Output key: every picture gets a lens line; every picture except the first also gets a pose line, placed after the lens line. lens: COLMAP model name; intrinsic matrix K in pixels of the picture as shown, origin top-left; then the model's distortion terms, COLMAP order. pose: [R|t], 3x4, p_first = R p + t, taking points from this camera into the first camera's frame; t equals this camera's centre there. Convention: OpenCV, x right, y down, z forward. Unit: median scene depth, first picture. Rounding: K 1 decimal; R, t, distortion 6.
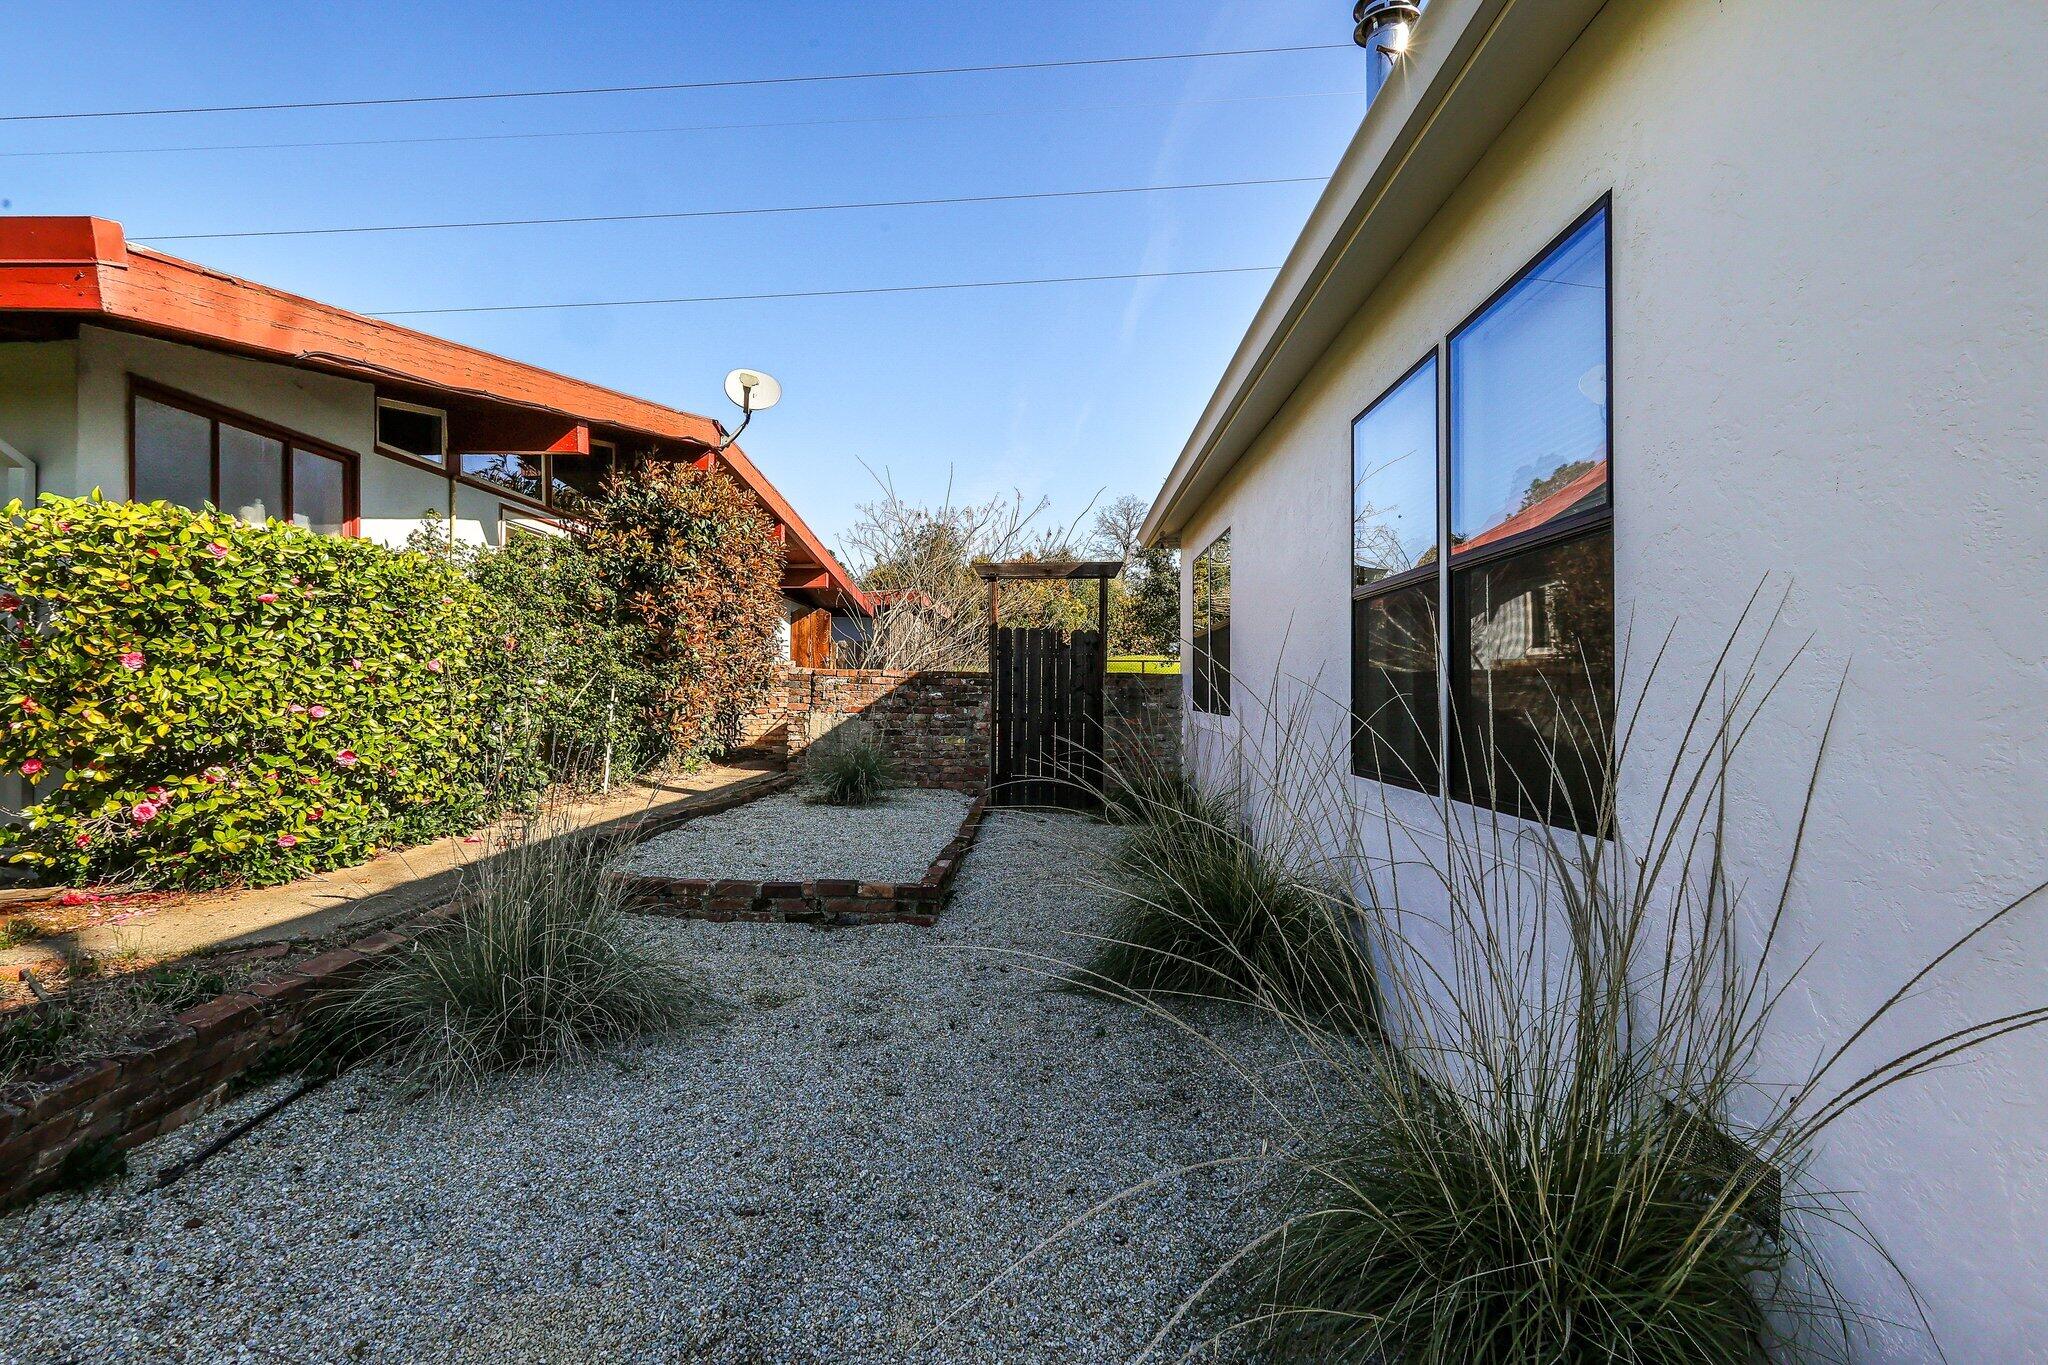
lens RADIAL K [[964.9, 0, 1035.8], [0, 964.9, 688.1], [0, 0, 1]] dist [0.002765, 0.000158]
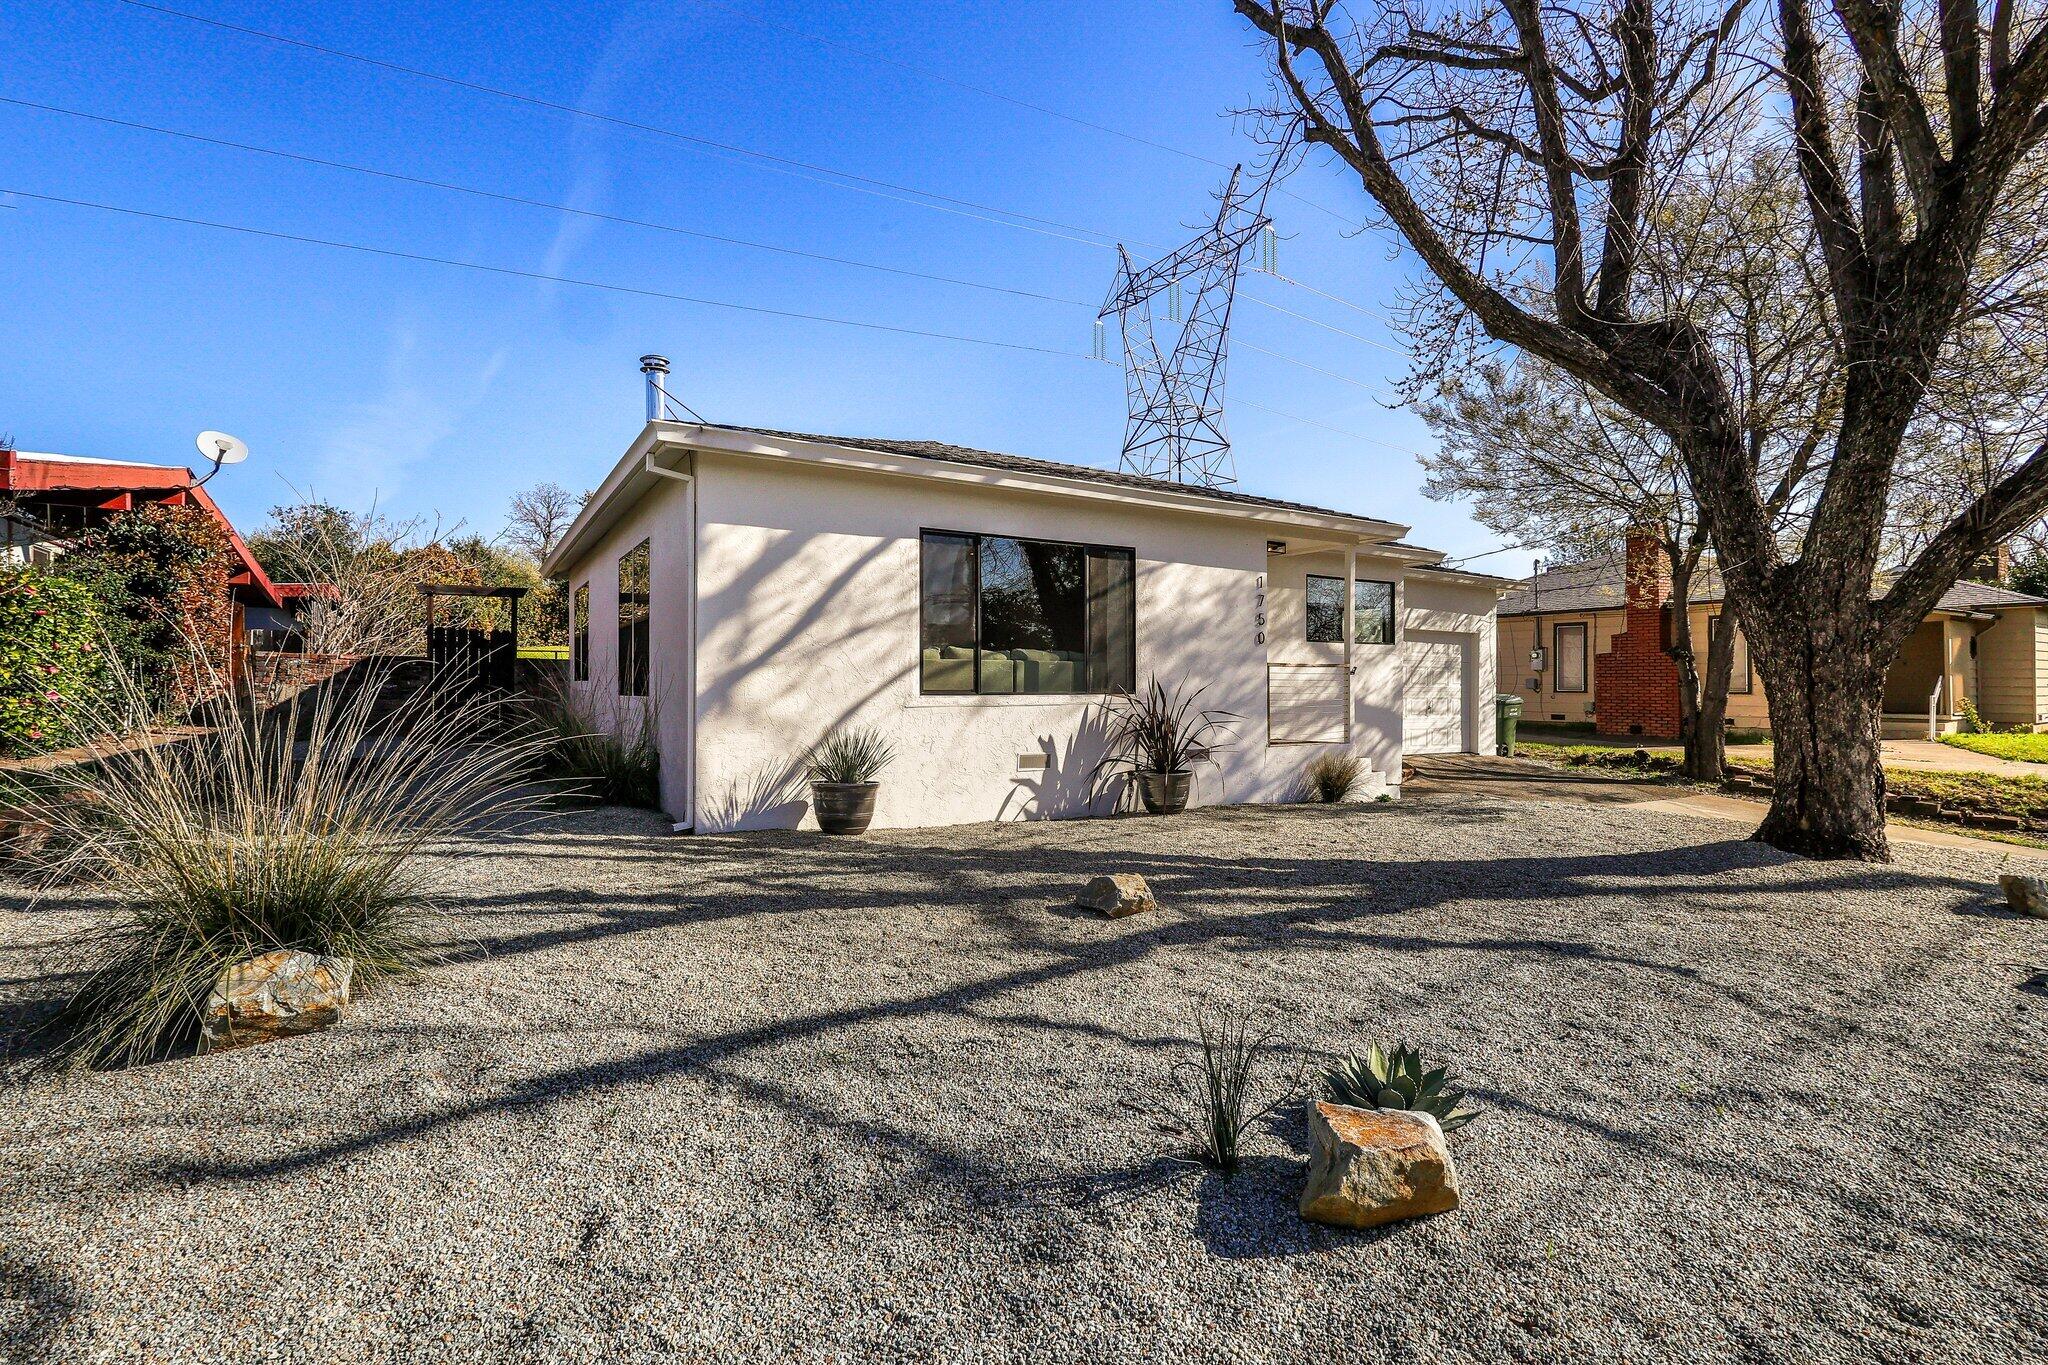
lens RADIAL K [[964.9, 0, 1035.8], [0, 964.9, 688.1], [0, 0, 1]] dist [0.002765, 0.000158]
pose [[0.848147, -0.004347, 0.529743, -0.042402], [0.000597, 0.999974, 0.007250, 0.021683], [-0.529761, -0.005832, 0.848127, -0.772482]]
